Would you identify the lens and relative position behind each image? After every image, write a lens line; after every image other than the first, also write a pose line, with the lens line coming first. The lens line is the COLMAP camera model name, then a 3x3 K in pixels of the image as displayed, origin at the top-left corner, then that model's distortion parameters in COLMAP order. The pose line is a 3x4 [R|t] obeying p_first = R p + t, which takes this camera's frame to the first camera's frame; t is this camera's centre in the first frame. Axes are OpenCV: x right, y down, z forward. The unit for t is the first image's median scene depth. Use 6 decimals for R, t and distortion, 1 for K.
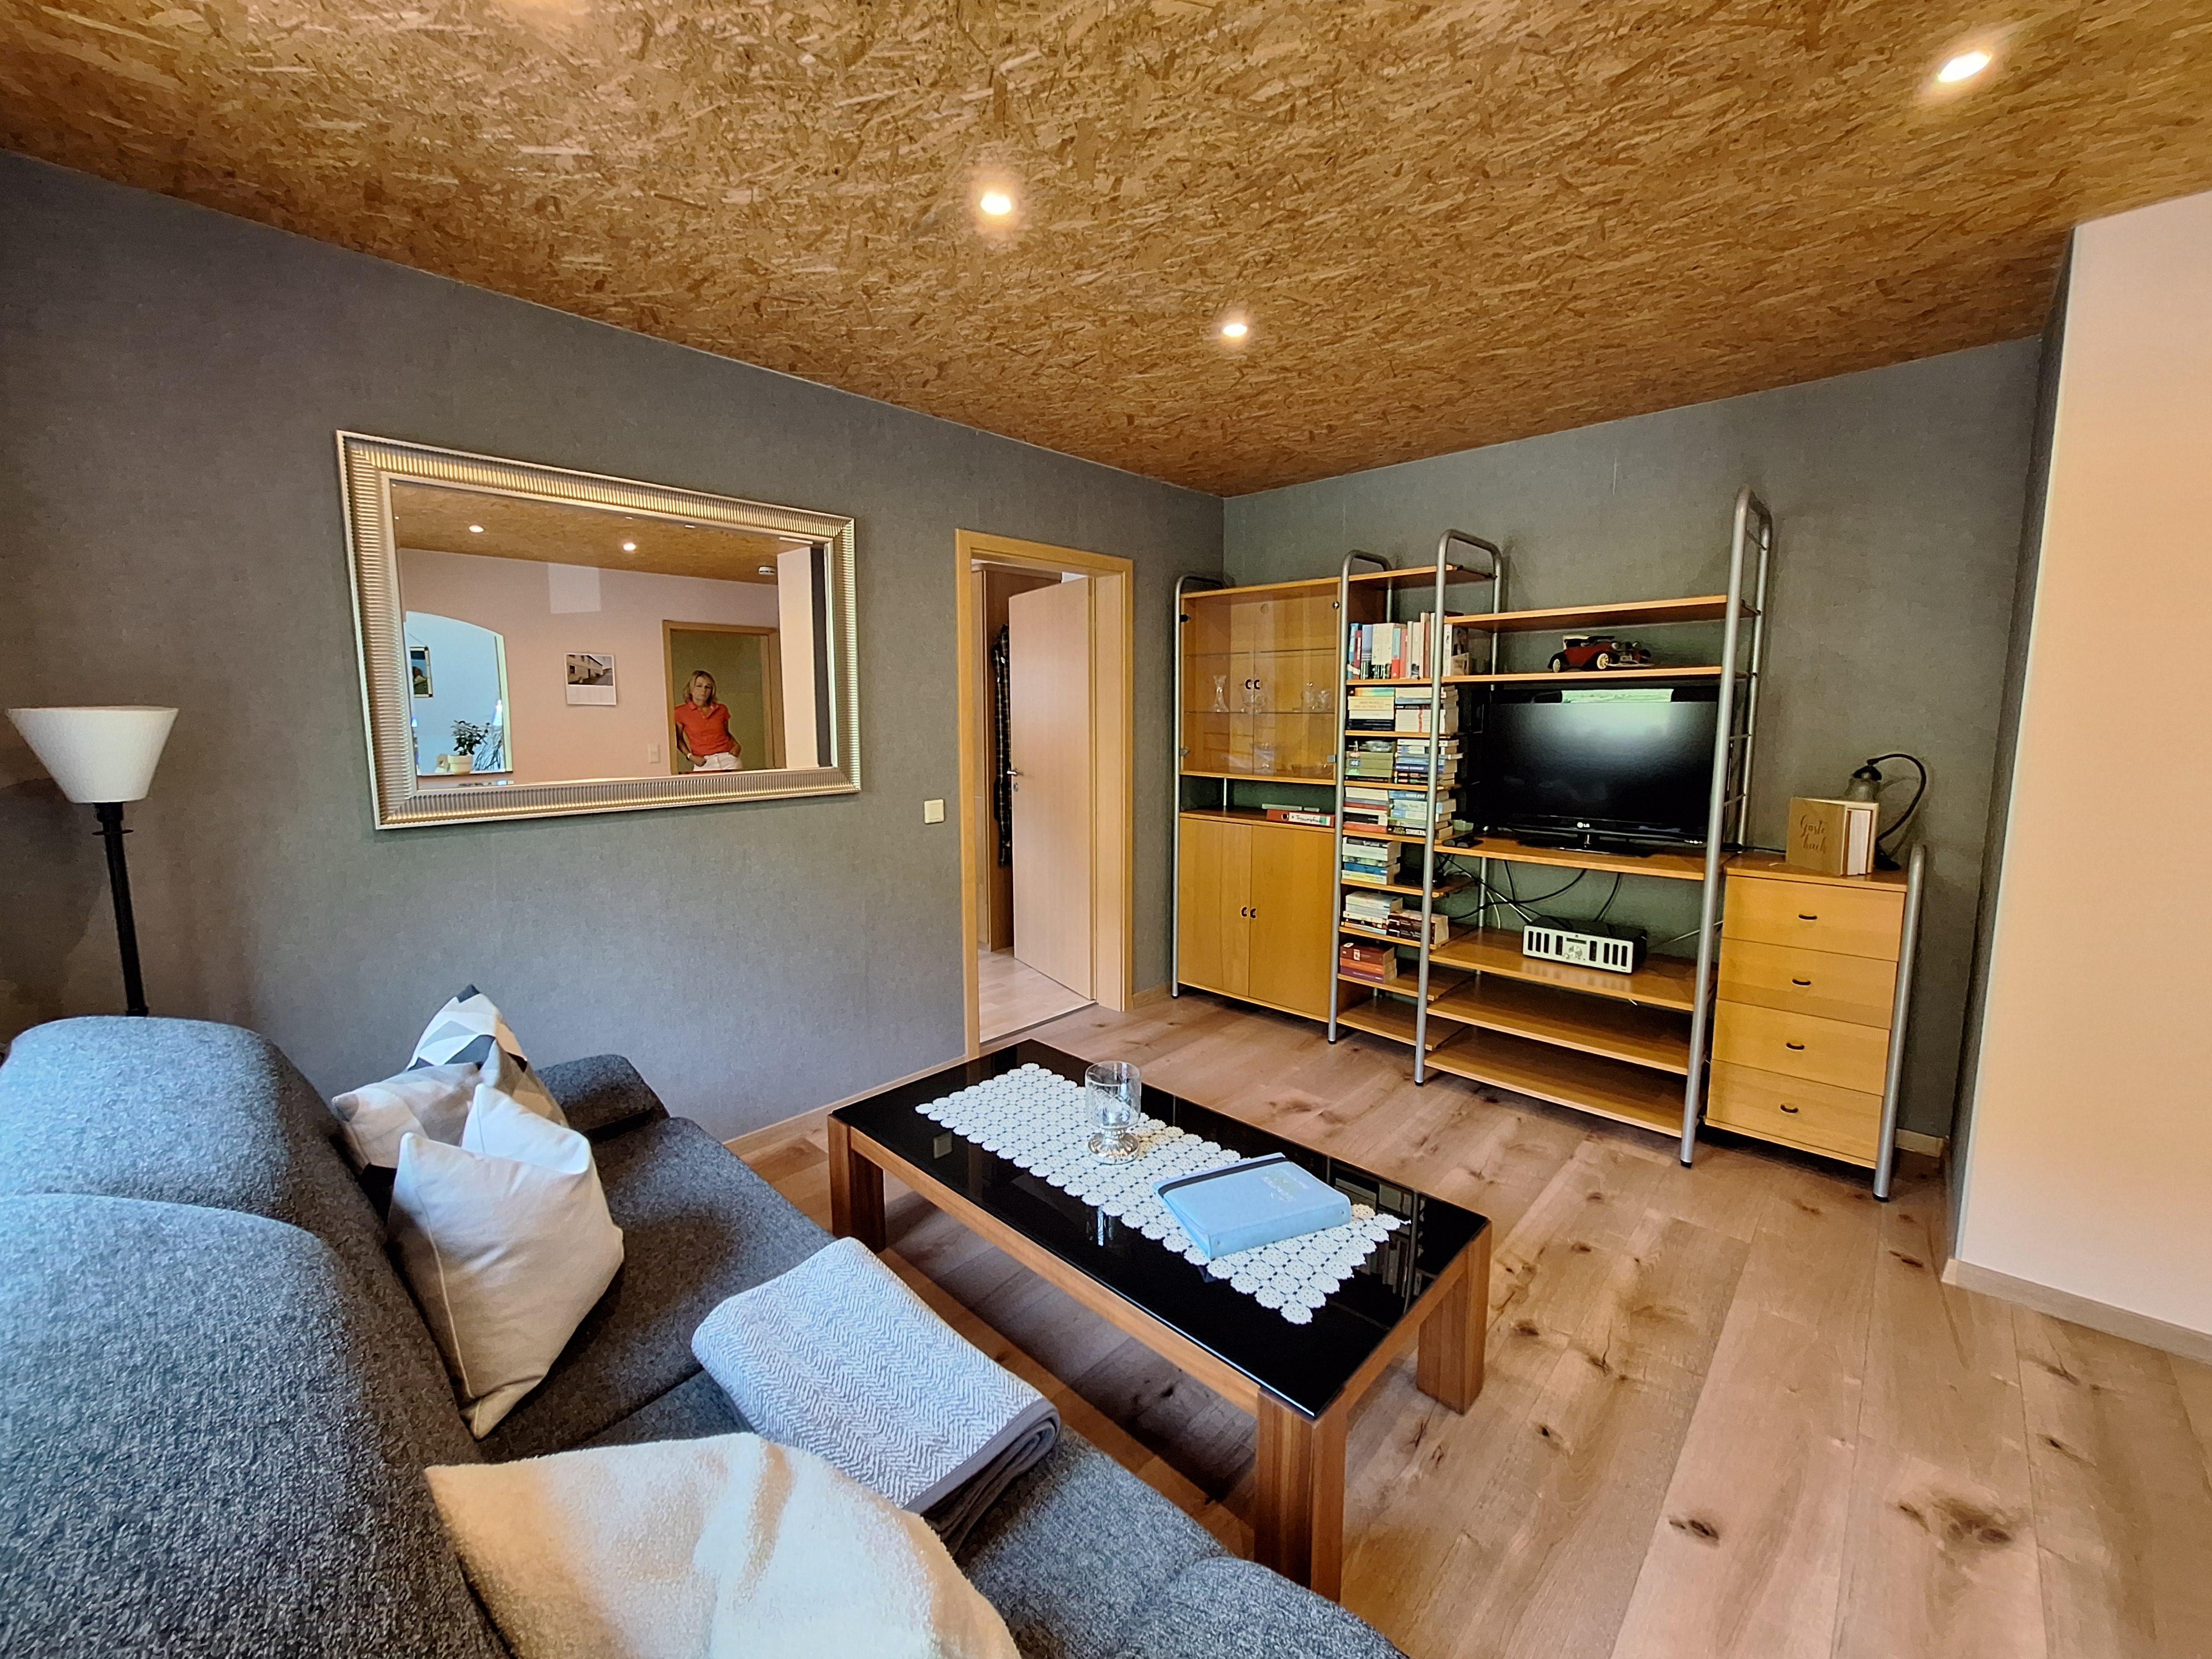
lens RADIAL K [[865.2, 0, 1089.9], [0, 865.2, 820.4], [0, 0, 1]] dist [-0.005263, 0.000279]
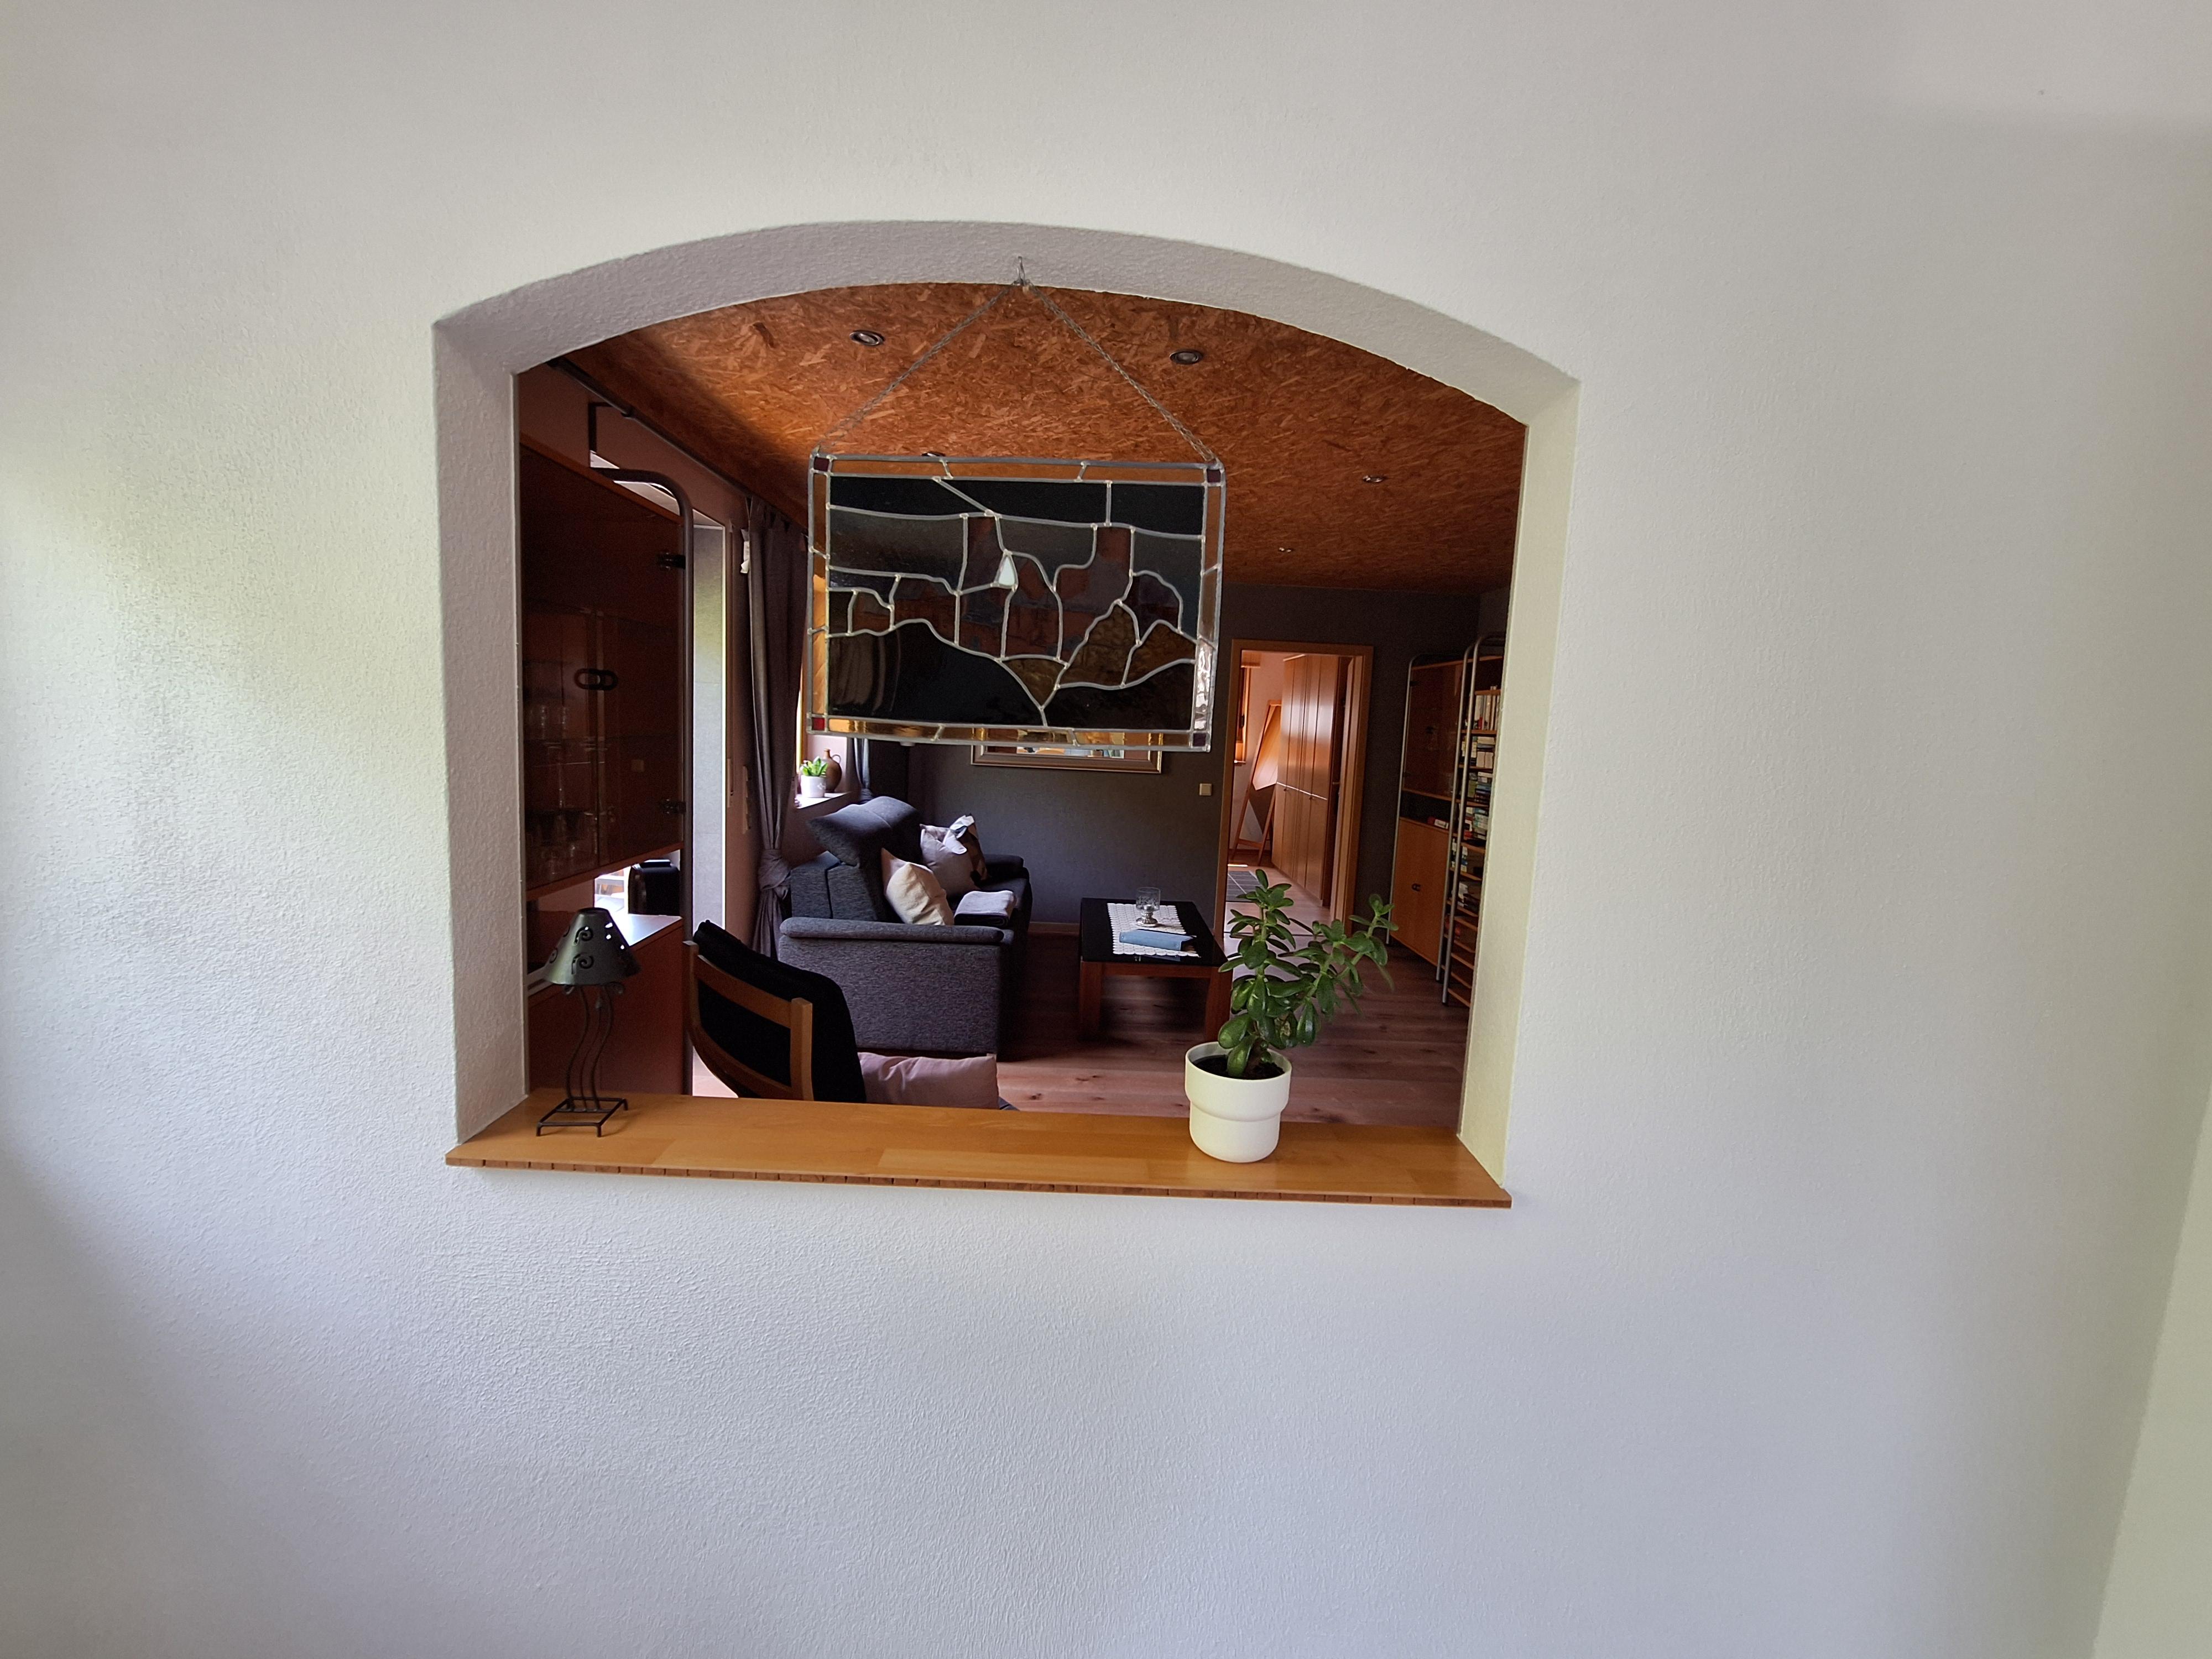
lens RADIAL K [[865.2, 0, 1096.8], [0, 865.2, 823.0], [0, 0, 1]] dist [-0.005263, 0.000279]
pose [[0.710090, 0.121761, -0.693503, 1.165154], [-0.141094, 0.989563, 0.029273, 0.048150], [0.689830, 0.077062, 0.719858, -0.611865]]
